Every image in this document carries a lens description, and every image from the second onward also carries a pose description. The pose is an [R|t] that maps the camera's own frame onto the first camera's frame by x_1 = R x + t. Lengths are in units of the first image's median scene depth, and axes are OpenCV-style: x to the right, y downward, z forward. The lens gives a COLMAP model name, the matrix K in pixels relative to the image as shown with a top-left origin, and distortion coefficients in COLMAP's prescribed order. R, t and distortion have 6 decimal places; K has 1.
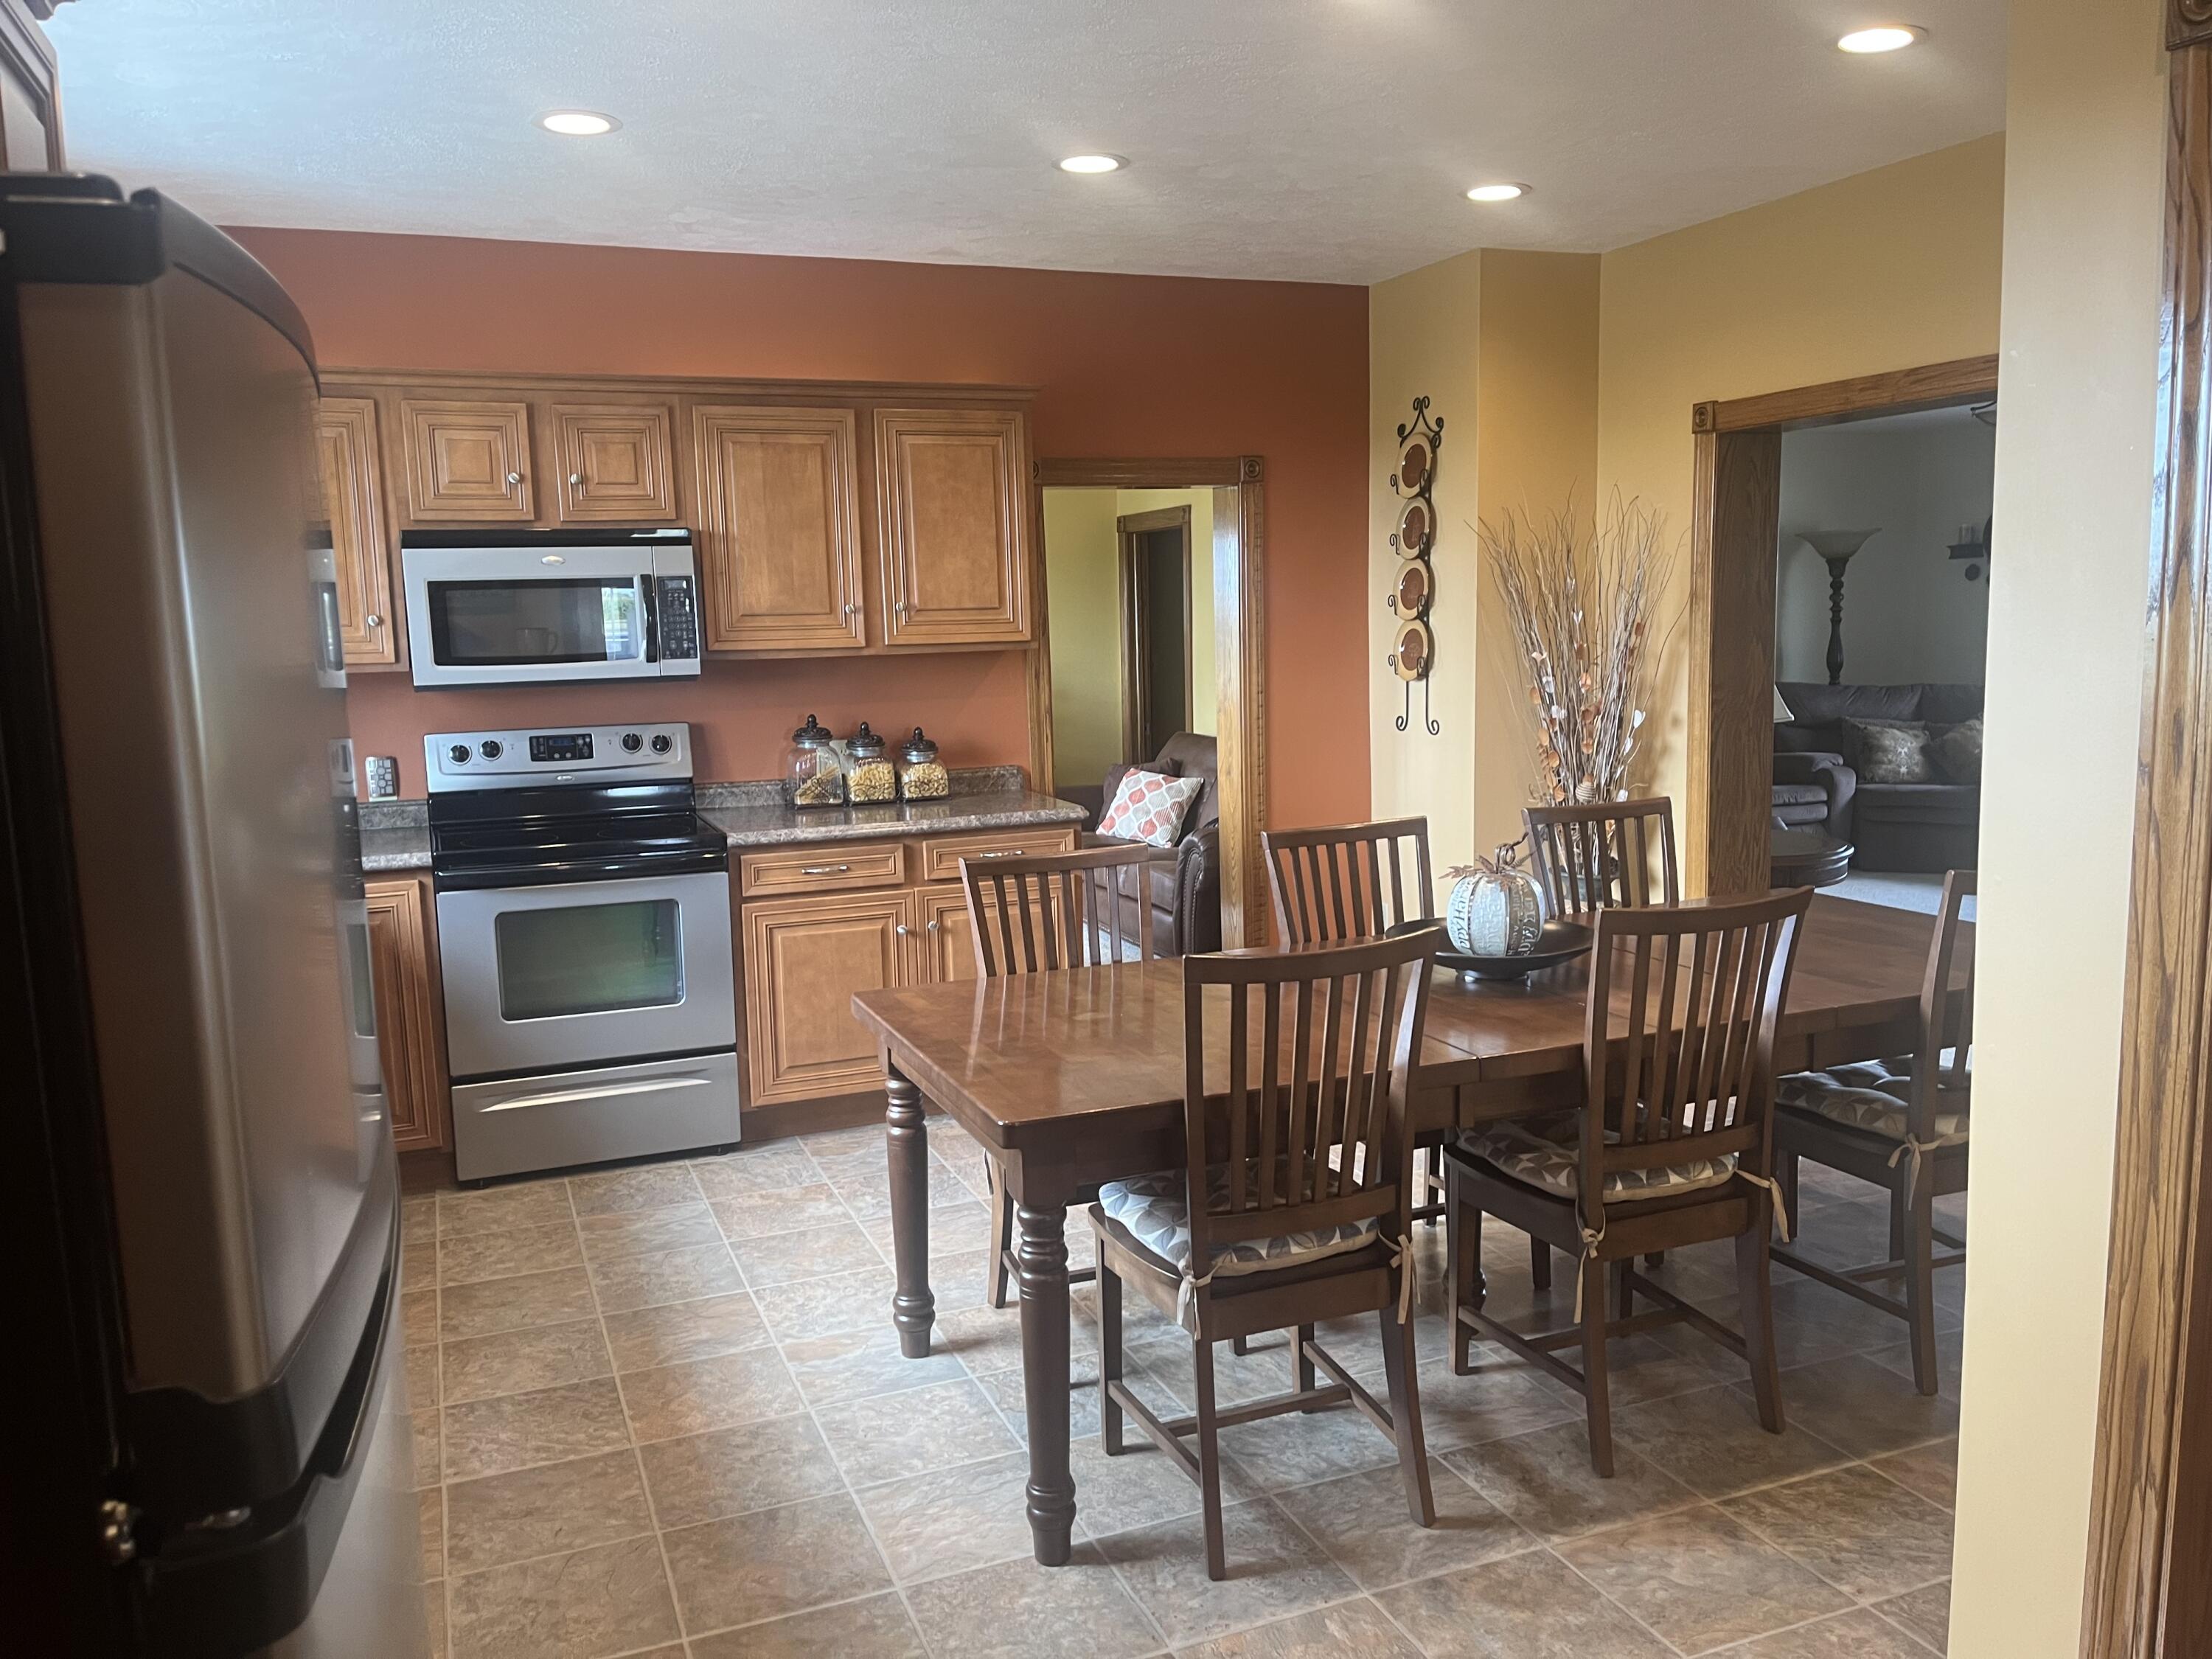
lens RADIAL K [[1666.4, 0, 1106.0], [0, 1666.4, 829.5], [0, 0, 1]] dist [0.113847, -0.156463]
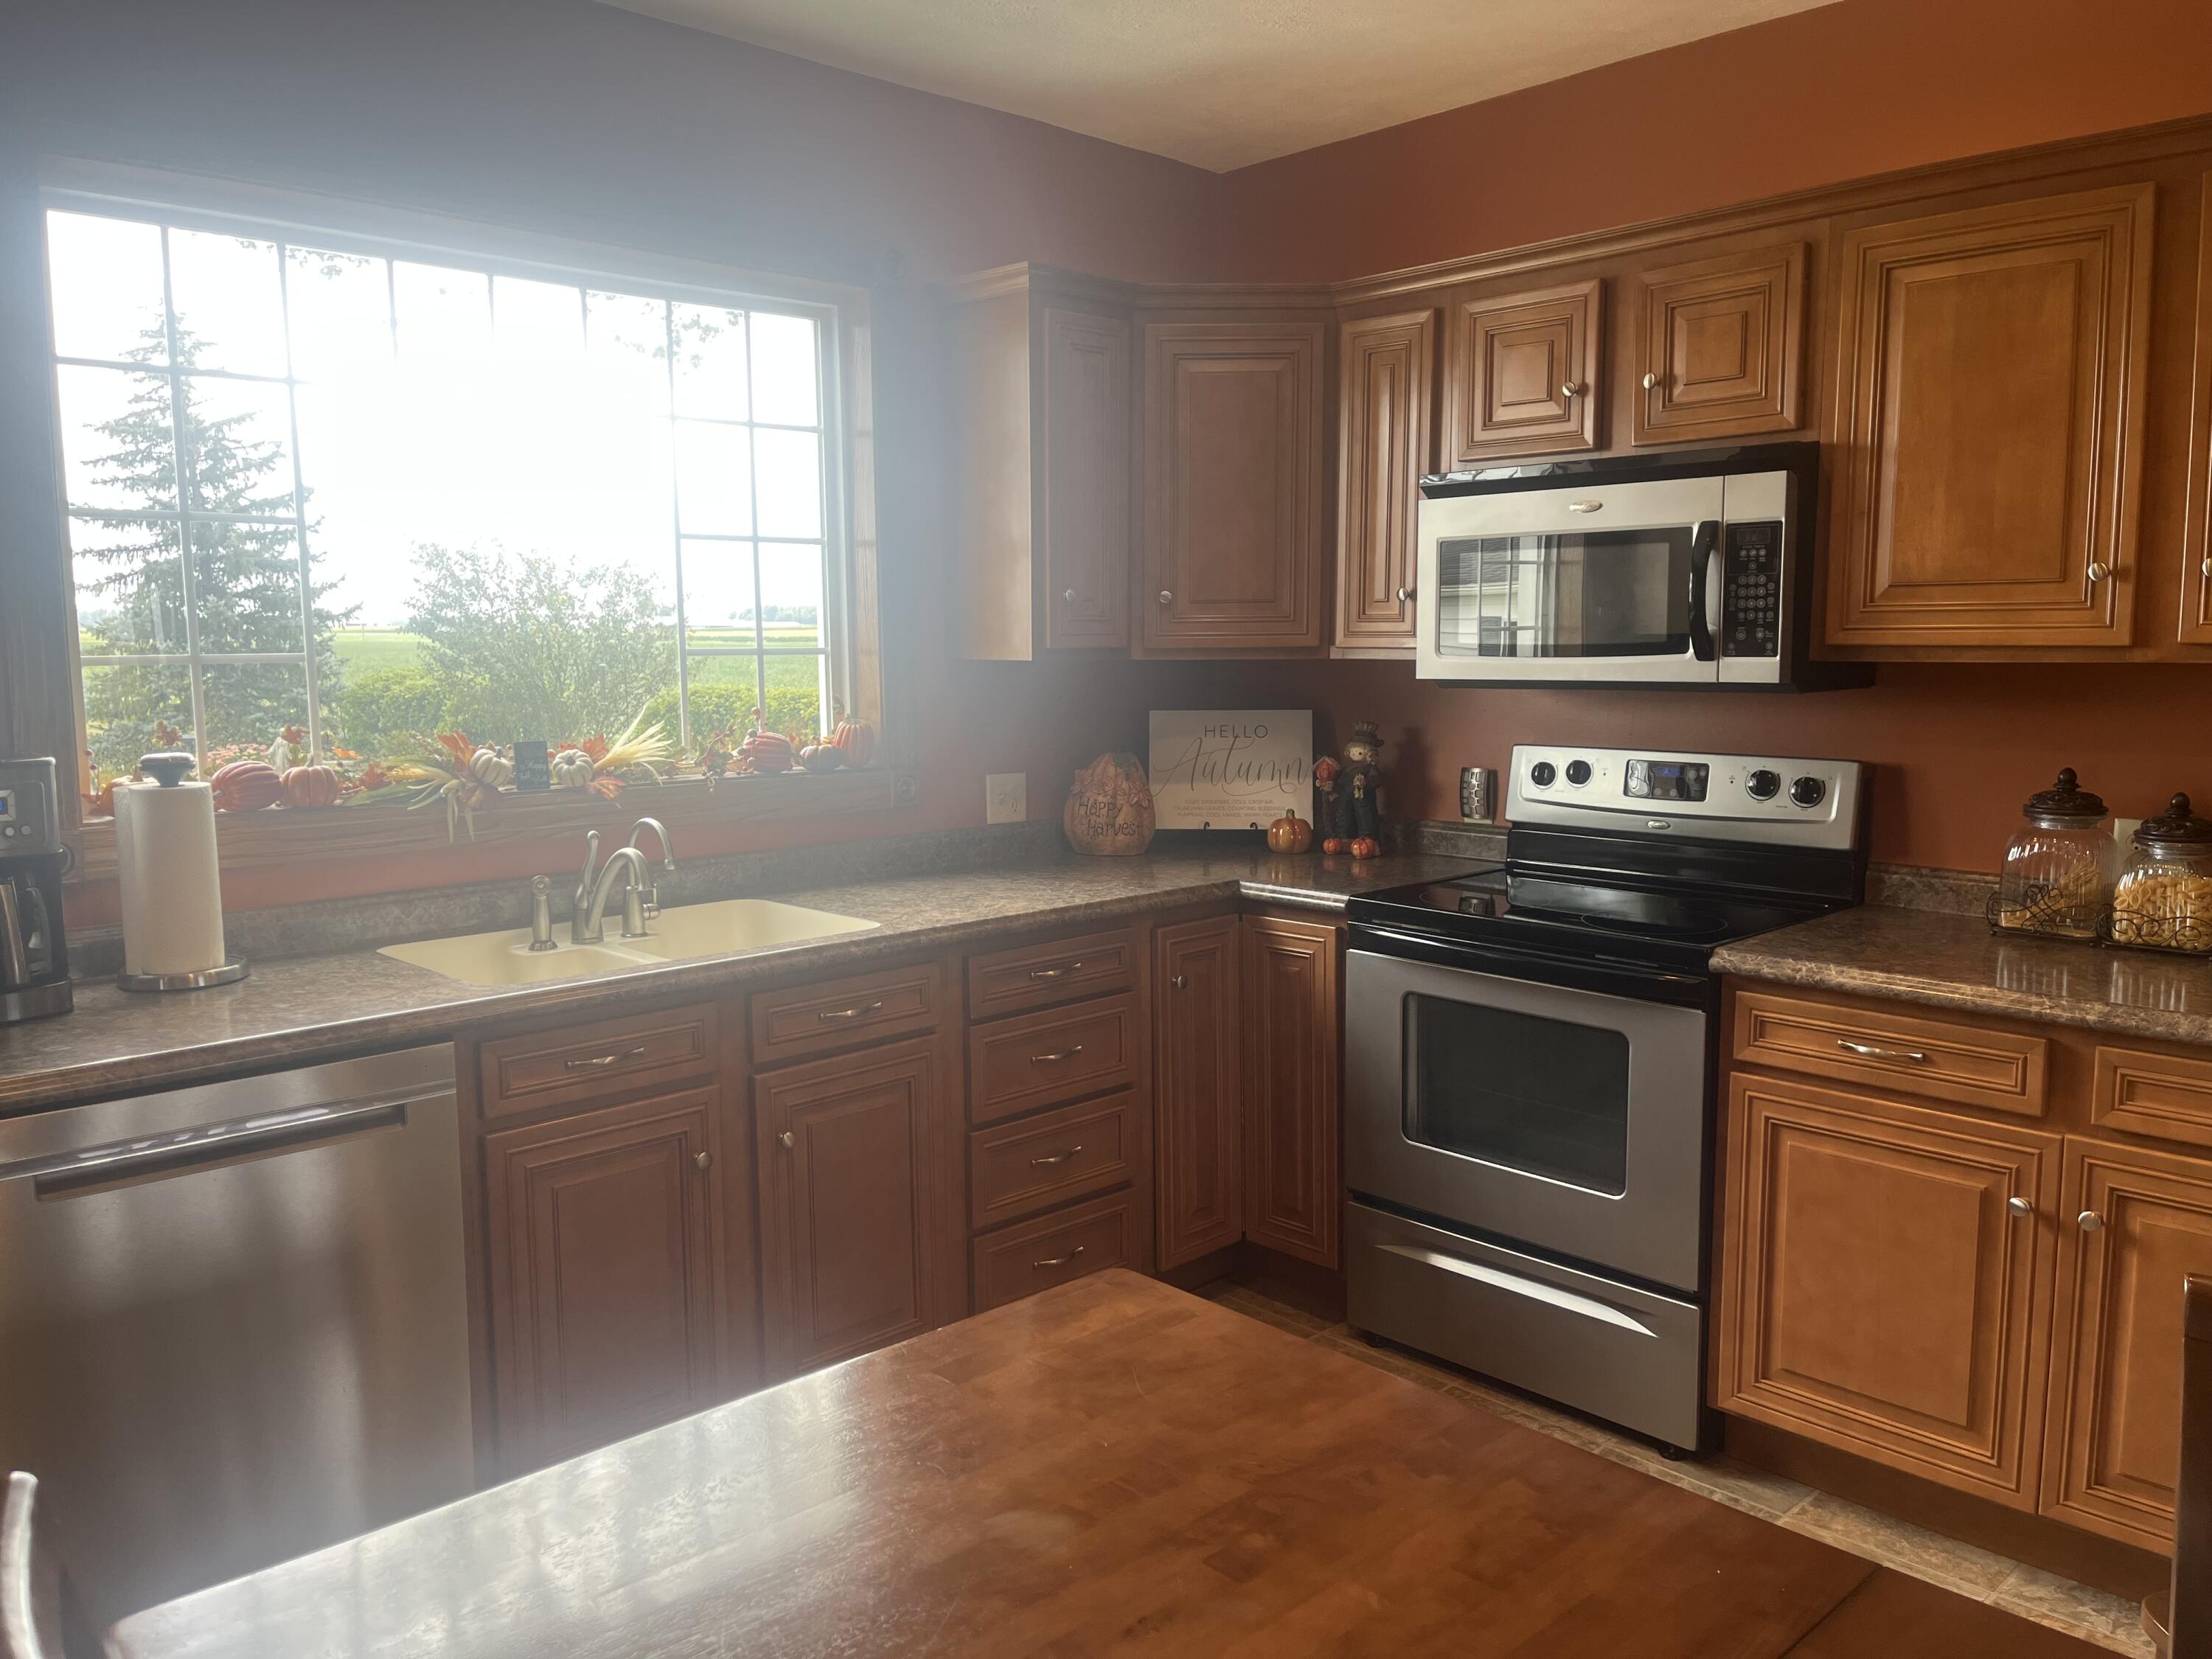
lens RADIAL K [[1666.4, 0, 1106.0], [0, 1666.4, 829.5], [0, 0, 1]] dist [0.113847, -0.156463]
pose [[0.377763, 0.134086, -0.916142, 0.230739], [-0.126758, 0.987632, 0.092282, -0.065354], [0.917185, 0.081267, 0.390087, 0.540161]]
